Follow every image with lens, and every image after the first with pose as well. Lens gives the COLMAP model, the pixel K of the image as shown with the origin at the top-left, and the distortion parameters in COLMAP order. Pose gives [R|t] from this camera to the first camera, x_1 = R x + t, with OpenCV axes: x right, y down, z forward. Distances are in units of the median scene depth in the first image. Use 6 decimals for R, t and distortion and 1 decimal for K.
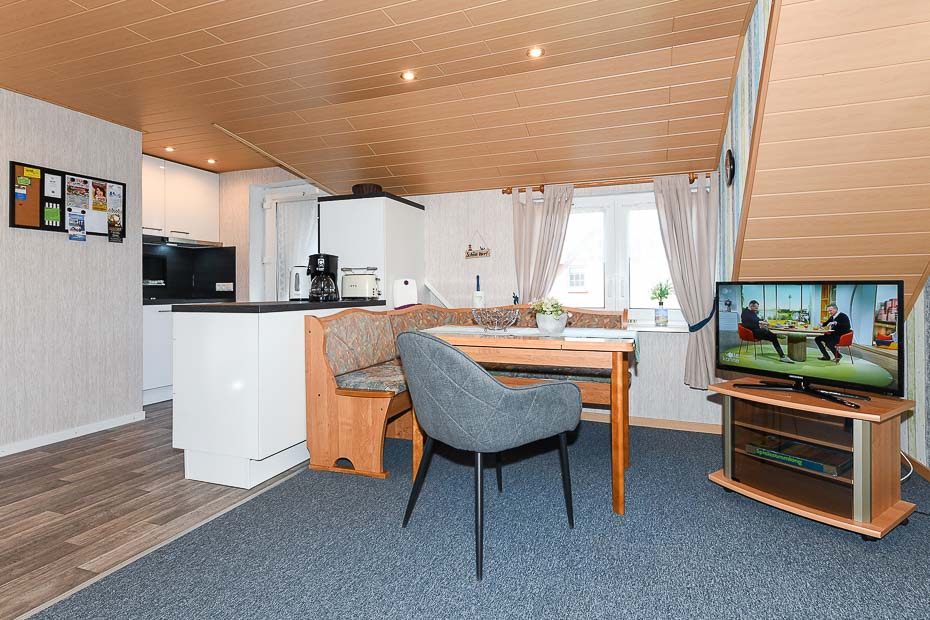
lens RADIAL K [[486.9, 0, 465.3], [0, 486.9, 285.0], [0, 0, 1]] dist [-0.026828, -0.000281]
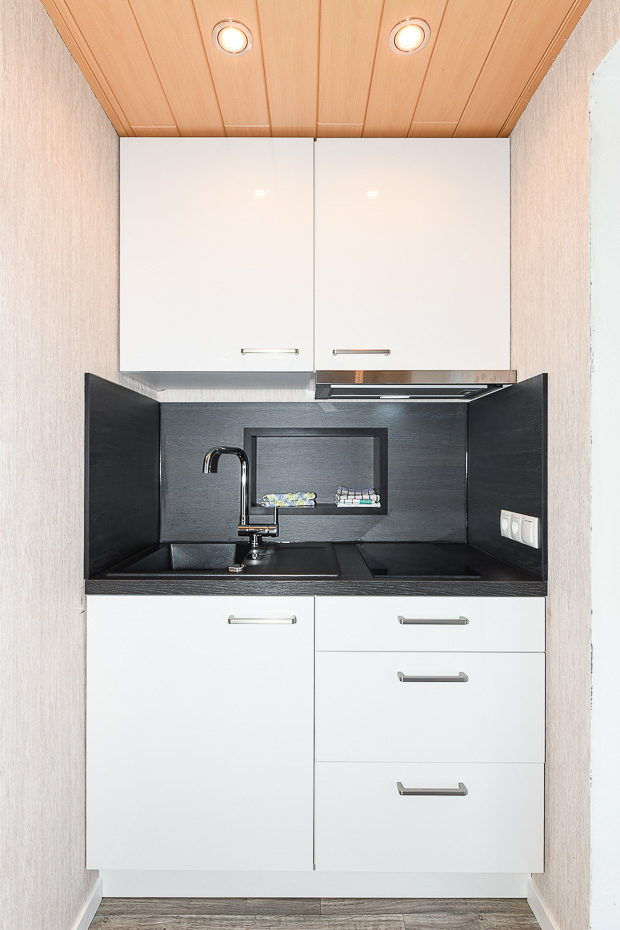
lens RADIAL K [[463.8, 0, 310.0], [0, 463.8, 465.0], [0, 0, 1]] dist [-0.003017, -0.000685]
pose [[0.337392, 0.004836, -0.941352, -0.293791], [0.004003, 0.999970, 0.006572, -0.033820], [0.941356, -0.005986, 0.337362, 0.808197]]
